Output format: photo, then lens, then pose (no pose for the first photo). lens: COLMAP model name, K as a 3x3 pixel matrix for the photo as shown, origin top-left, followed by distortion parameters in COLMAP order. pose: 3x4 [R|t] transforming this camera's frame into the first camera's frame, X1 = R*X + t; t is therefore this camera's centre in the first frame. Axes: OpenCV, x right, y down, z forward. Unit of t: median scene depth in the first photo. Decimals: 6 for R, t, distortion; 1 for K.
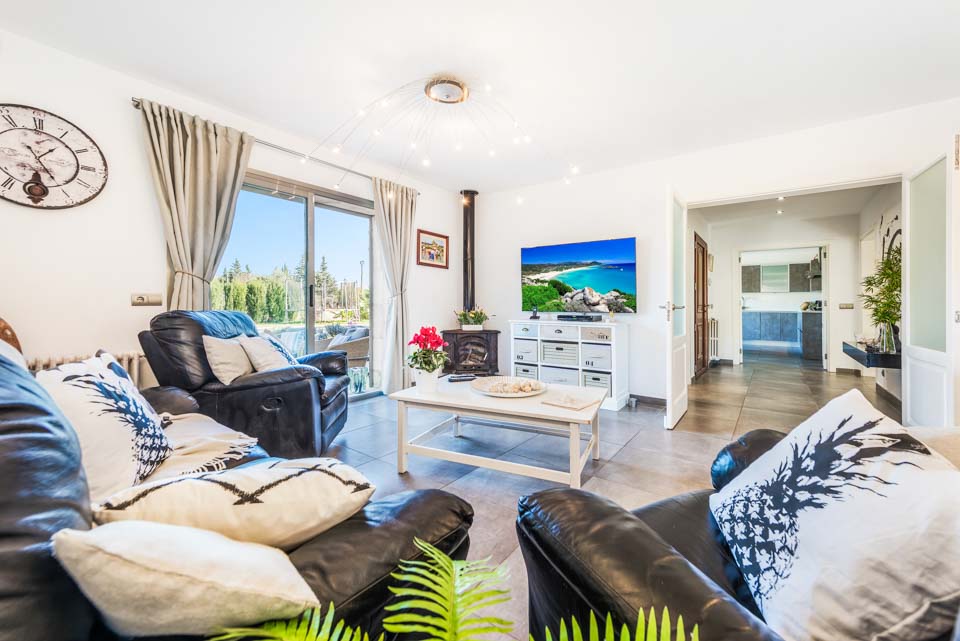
lens RADIAL K [[372.3, 0, 480.0], [0, 372.3, 320.5], [0, 0, 1]] dist [0.001243, 0.000048]
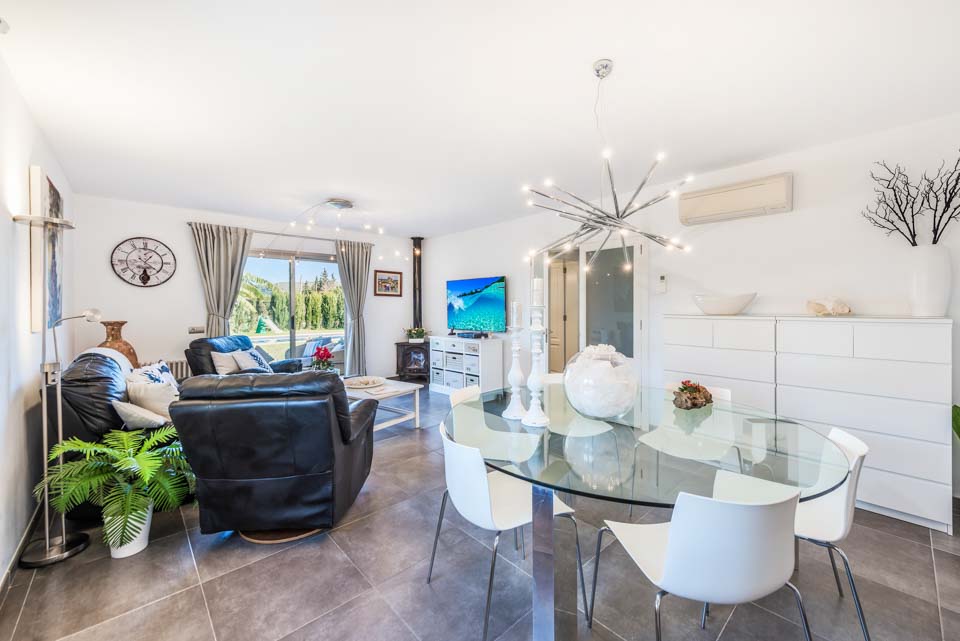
lens RADIAL K [[393.5, 0, 480.0], [0, 393.5, 320.5], [0, 0, 1]] dist [-0.000206, 0.000029]
pose [[0.973403, -0.010271, -0.228867, 0.686553], [0.010836, 0.999941, 0.001213, -0.068473], [0.228841, -0.003661, 0.973457, -0.424837]]
